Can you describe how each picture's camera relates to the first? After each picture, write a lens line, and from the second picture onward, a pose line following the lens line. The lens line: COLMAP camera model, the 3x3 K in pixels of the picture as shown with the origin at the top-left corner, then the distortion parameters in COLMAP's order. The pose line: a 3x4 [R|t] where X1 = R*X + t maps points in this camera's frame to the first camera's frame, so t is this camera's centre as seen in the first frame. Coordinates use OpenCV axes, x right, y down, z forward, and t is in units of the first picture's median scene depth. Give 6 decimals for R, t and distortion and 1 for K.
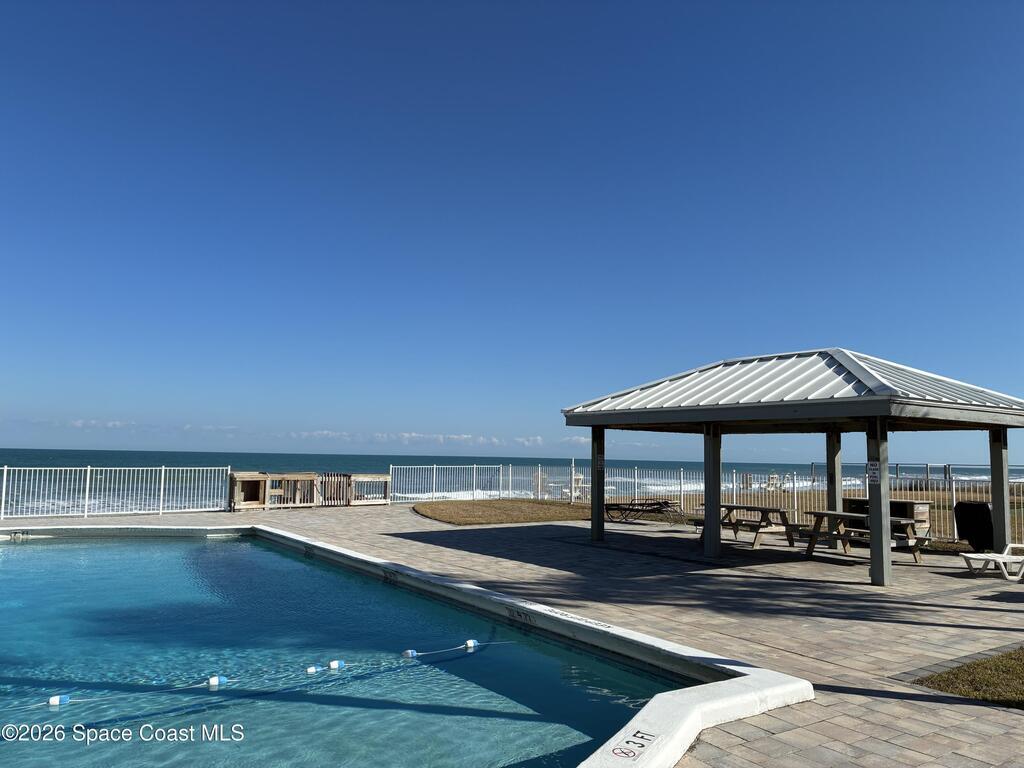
lens RADIAL K [[769.9, 0, 512.8], [0, 769.9, 384.6], [0, 0, 1]] dist [0.028452, -0.000124]
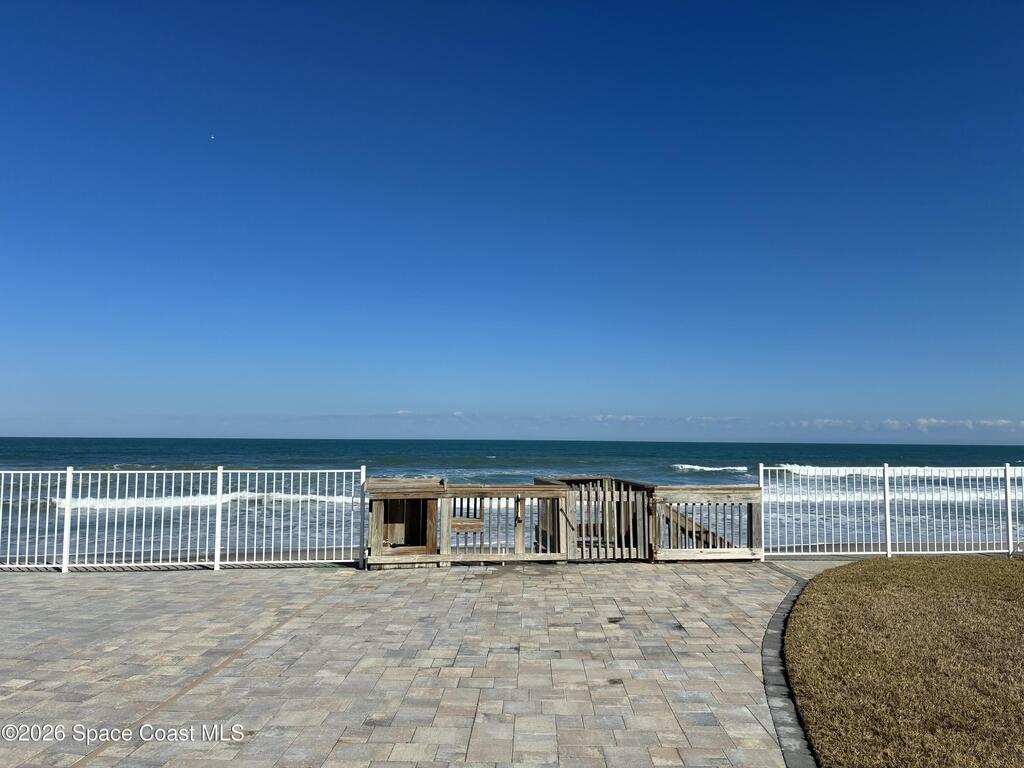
lens RADIAL K [[769.9, 0, 513.8], [0, 769.9, 384.5], [0, 0, 1]] dist [0.028452, -0.000124]
pose [[0.812677, -0.054647, -0.580147, -0.026769], [0.062296, 0.998035, -0.006746, 0.060915], [0.579375, -0.030659, 0.814484, 0.630232]]
